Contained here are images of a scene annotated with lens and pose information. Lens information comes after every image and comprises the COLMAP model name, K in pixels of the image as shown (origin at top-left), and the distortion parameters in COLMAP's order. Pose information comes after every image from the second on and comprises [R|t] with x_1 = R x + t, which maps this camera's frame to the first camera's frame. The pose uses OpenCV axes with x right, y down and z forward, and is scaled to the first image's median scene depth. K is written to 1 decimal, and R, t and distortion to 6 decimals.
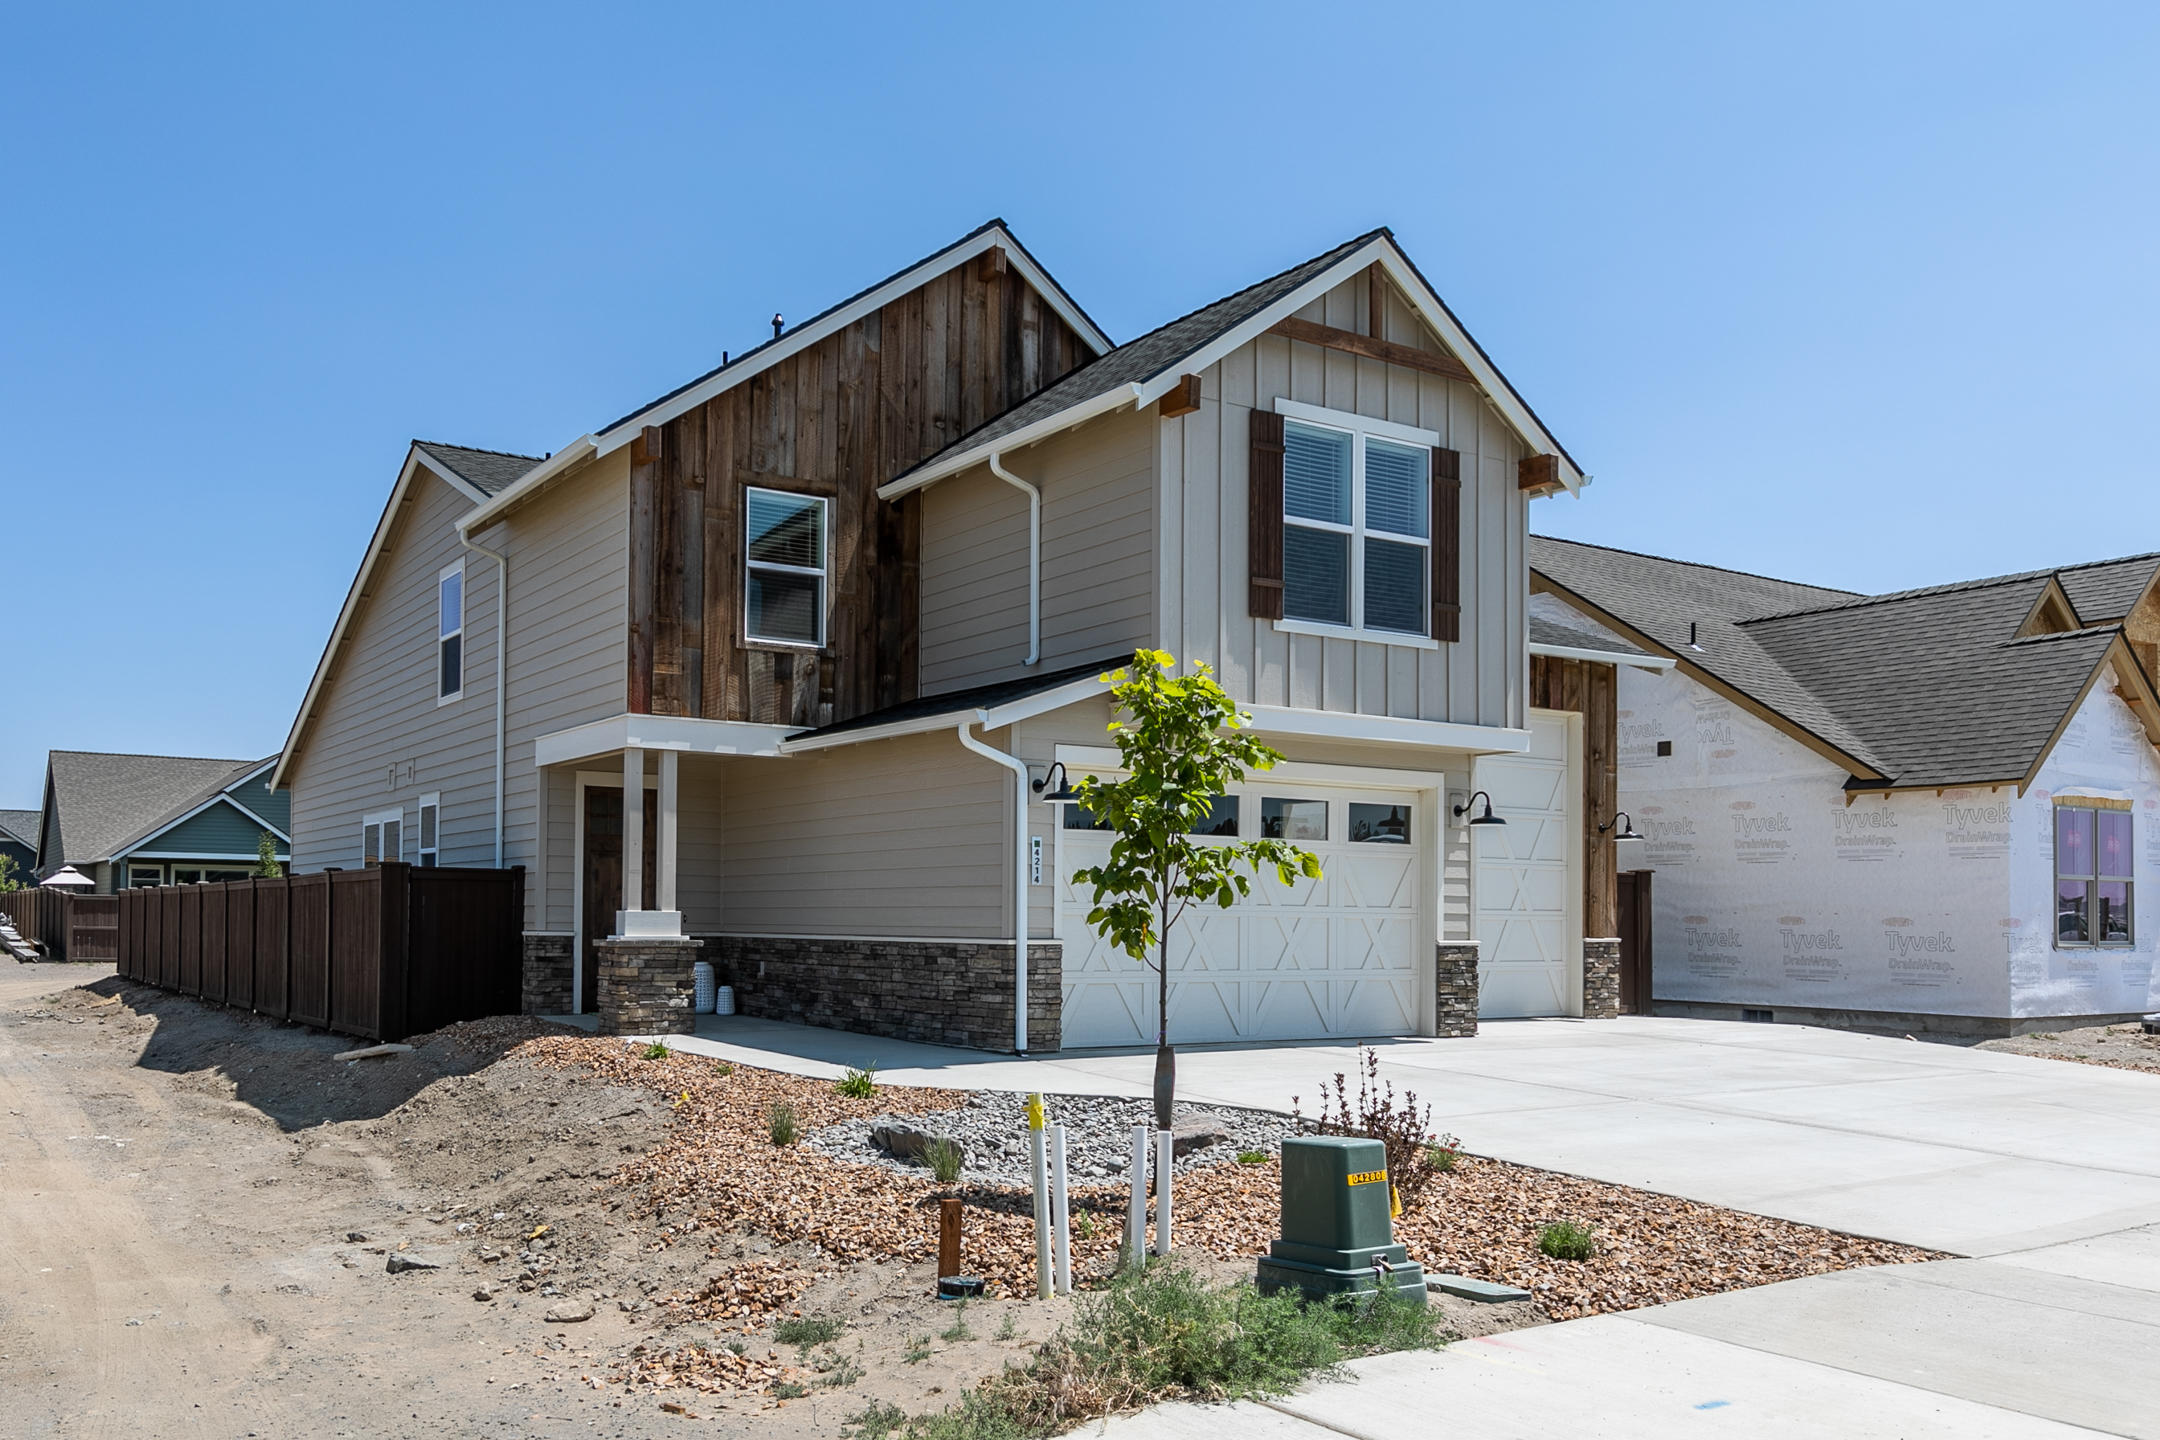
lens RADIAL K [[1808.4, 0, 1079.1], [0, 1808.4, 928.7], [0, 0, 1]] dist [-0.001405, -0.001330]
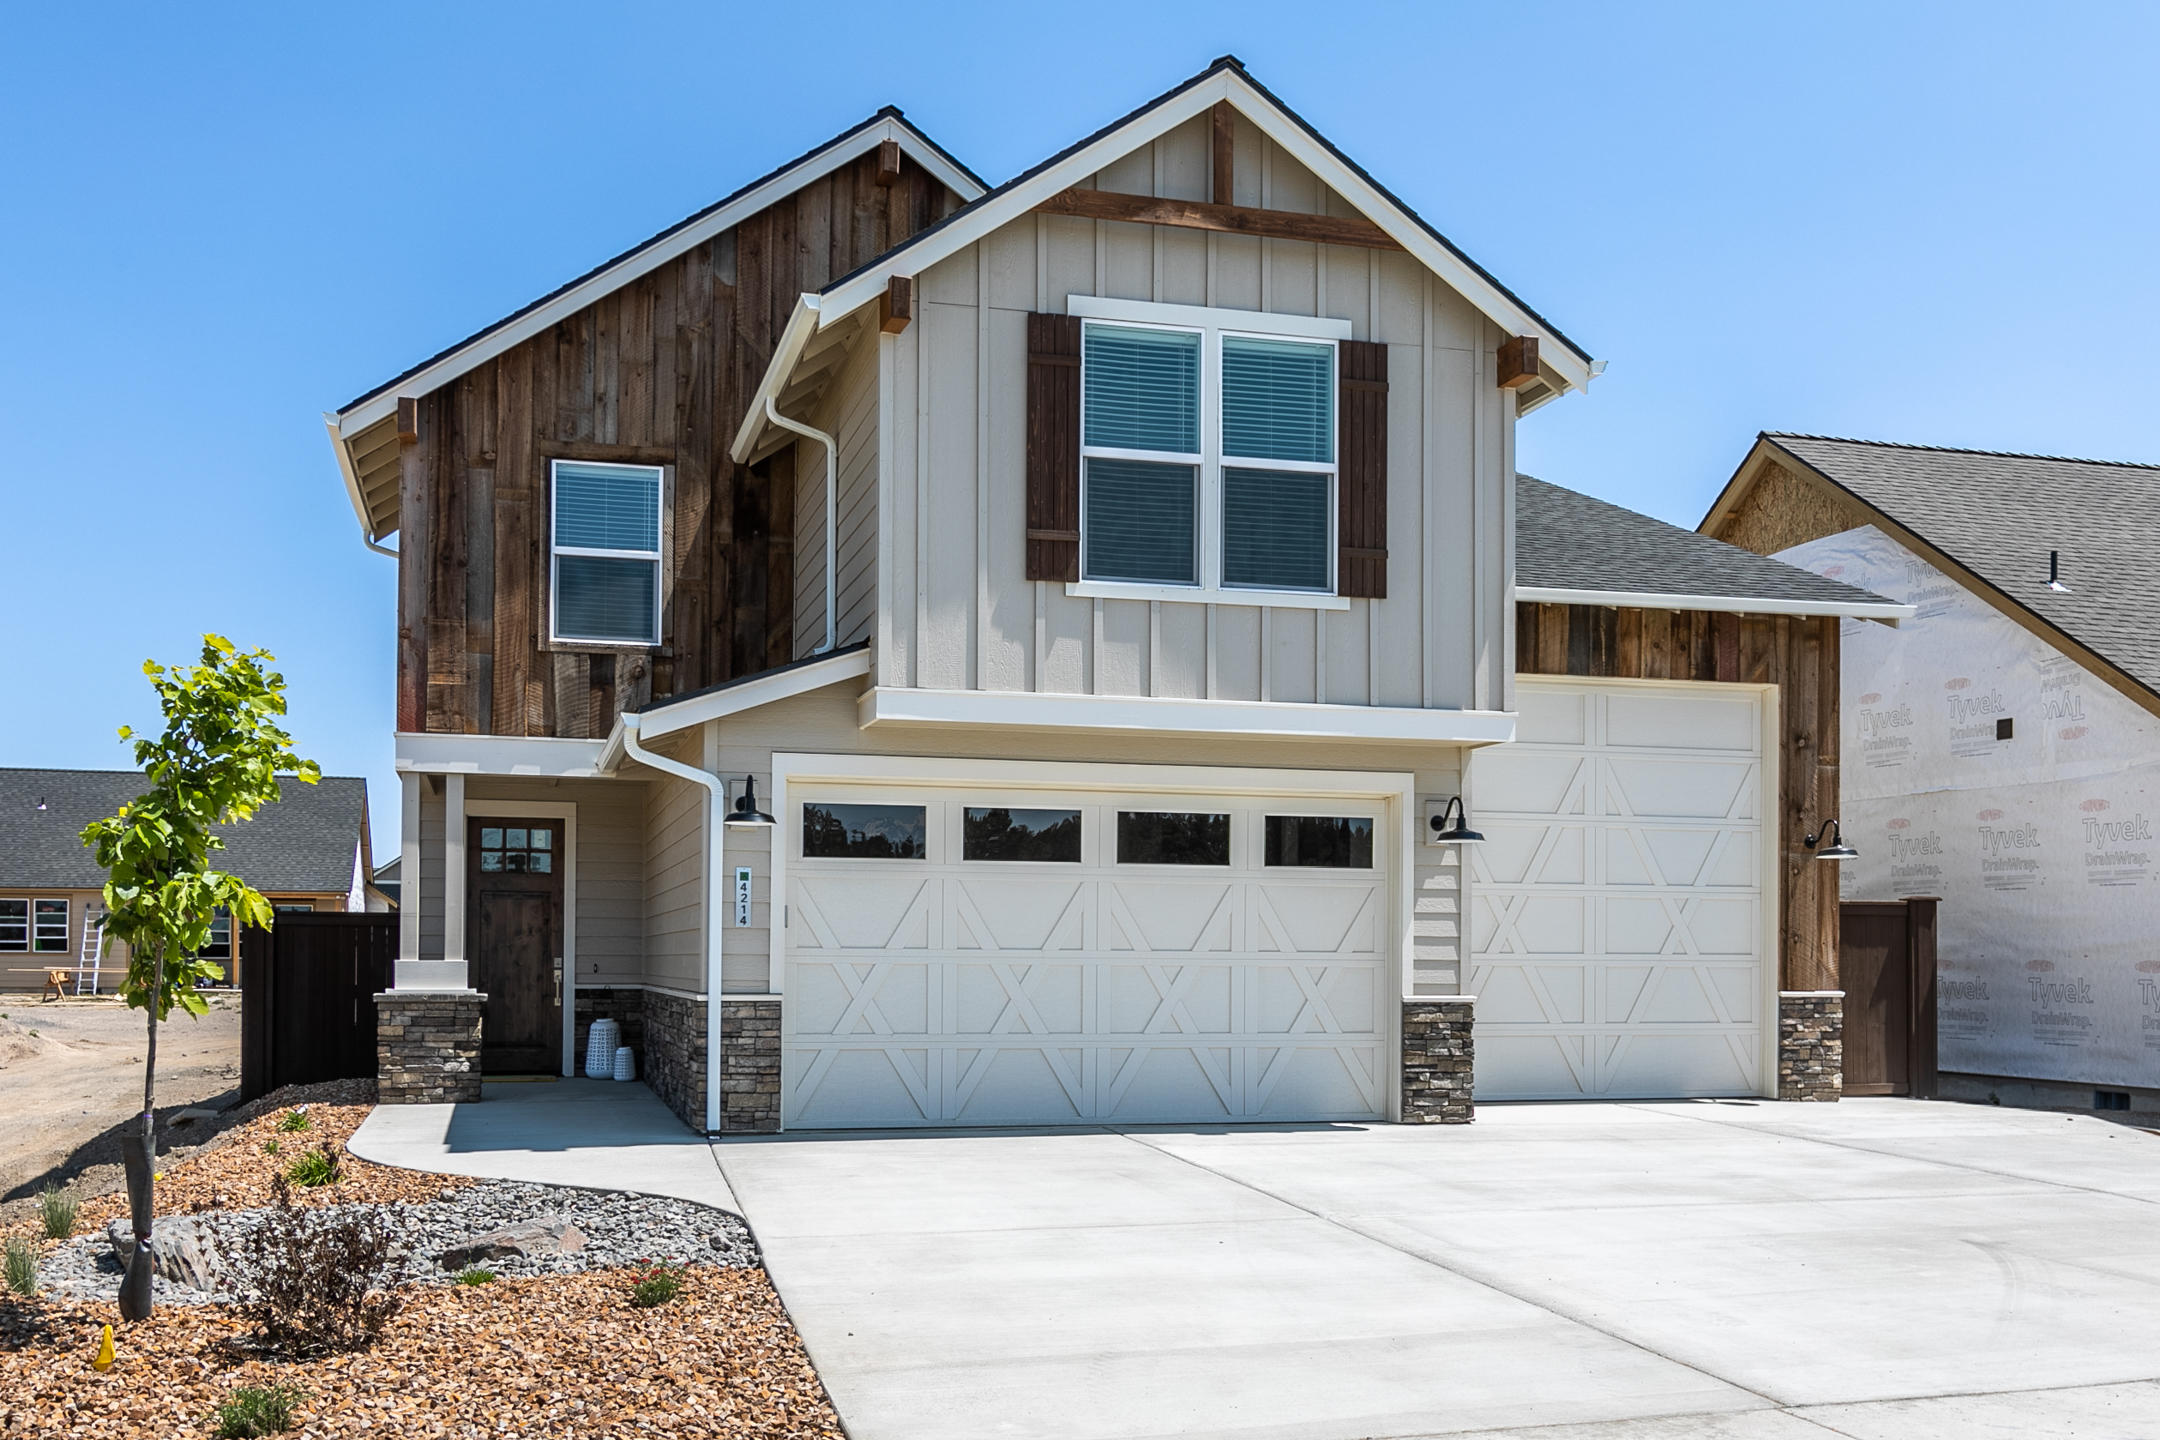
lens RADIAL K [[2137.9, 0, 1078.3], [0, 2137.9, 996.7], [0, 0, 1]] dist [-0.001686, 0.006954]
pose [[0.954613, 0.001844, -0.297843, 0.345863], [0.001092, 0.999952, 0.009691, -0.001855], [0.297846, -0.009577, 0.954566, 0.111543]]
